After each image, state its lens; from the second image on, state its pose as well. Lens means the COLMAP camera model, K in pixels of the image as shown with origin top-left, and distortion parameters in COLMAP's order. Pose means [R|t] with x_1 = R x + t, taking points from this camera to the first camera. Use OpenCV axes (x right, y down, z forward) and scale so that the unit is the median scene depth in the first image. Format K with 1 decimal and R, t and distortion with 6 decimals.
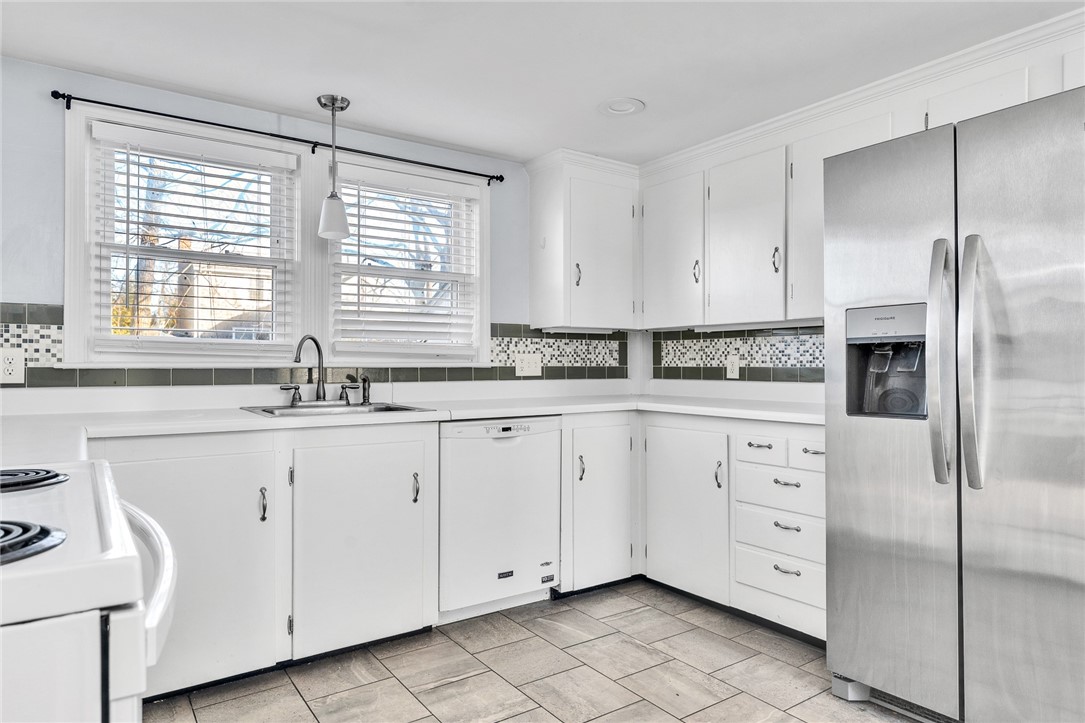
lens RADIAL K [[659.9, 0, 539.4], [0, 659.9, 360.9], [0, 0, 1]] dist [0.003454, -0.005565]
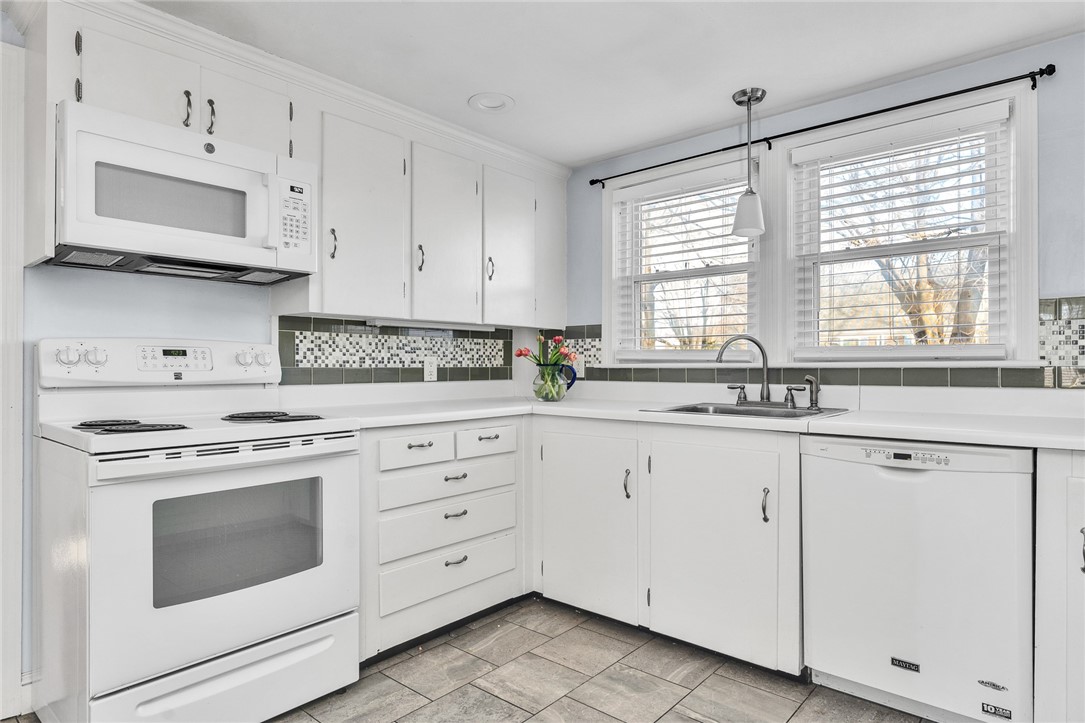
lens RADIAL K [[618.0, 0, 540.8], [0, 618.0, 363.1], [0, 0, 1]] dist [-0.003168, 0.000497]
pose [[0.240045, -0.005523, -0.970746, 0.490043], [0.007811, 0.999962, -0.003758, 0.004341], [0.970730, -0.006681, 0.240079, 0.469376]]
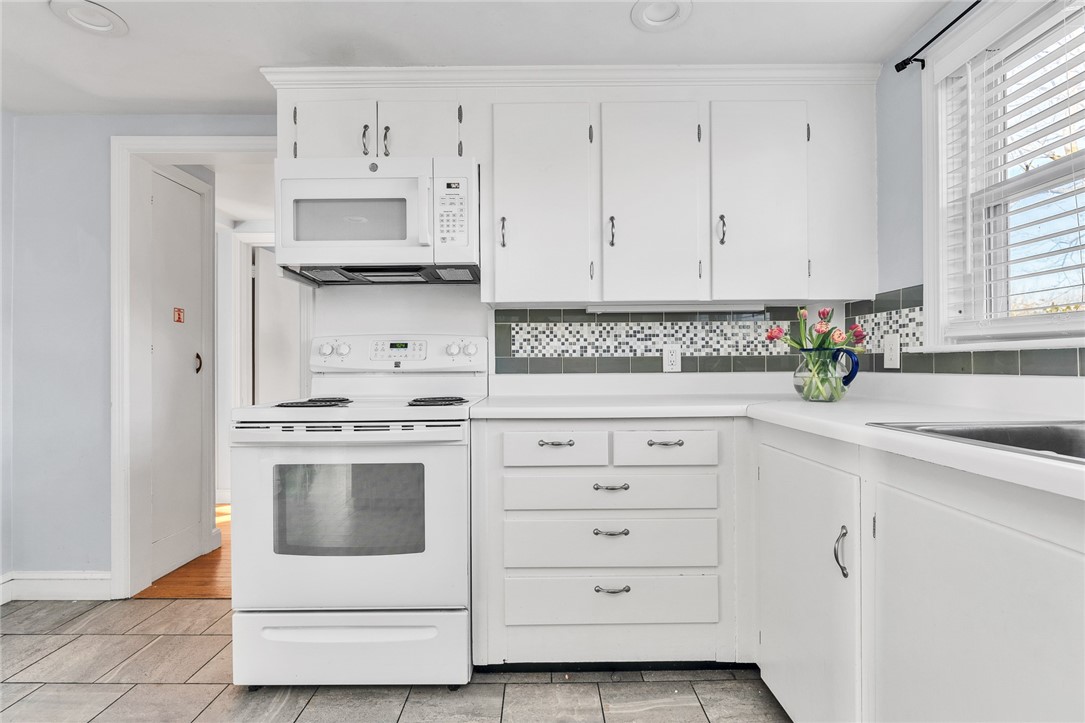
lens RADIAL K [[503.2, 0, 539.8], [0, 503.2, 364.3], [0, 0, 1]] dist [-0.003355, -0.001061]
pose [[-0.573861, 0.001130, -0.818952, 0.137613], [0.012771, 0.999890, -0.007569, 0.022409], [0.818853, -0.014802, -0.573812, 0.831379]]
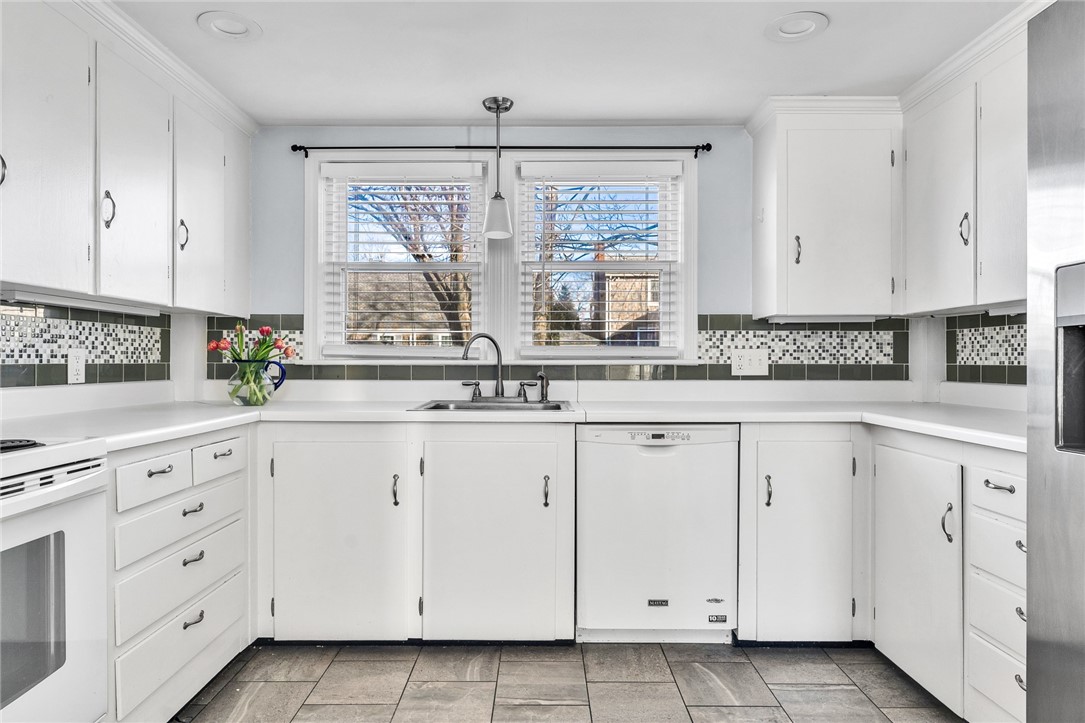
lens RADIAL K [[659.9, 0, 538.4], [0, 659.9, 363.1], [0, 0, 1]] dist [0.003454, -0.005565]
pose [[0.817221, 0.001423, -0.576323, 0.320419], [0.002456, 0.999979, 0.005952, 0.001651], [0.576319, -0.006279, 0.817200, 0.197627]]
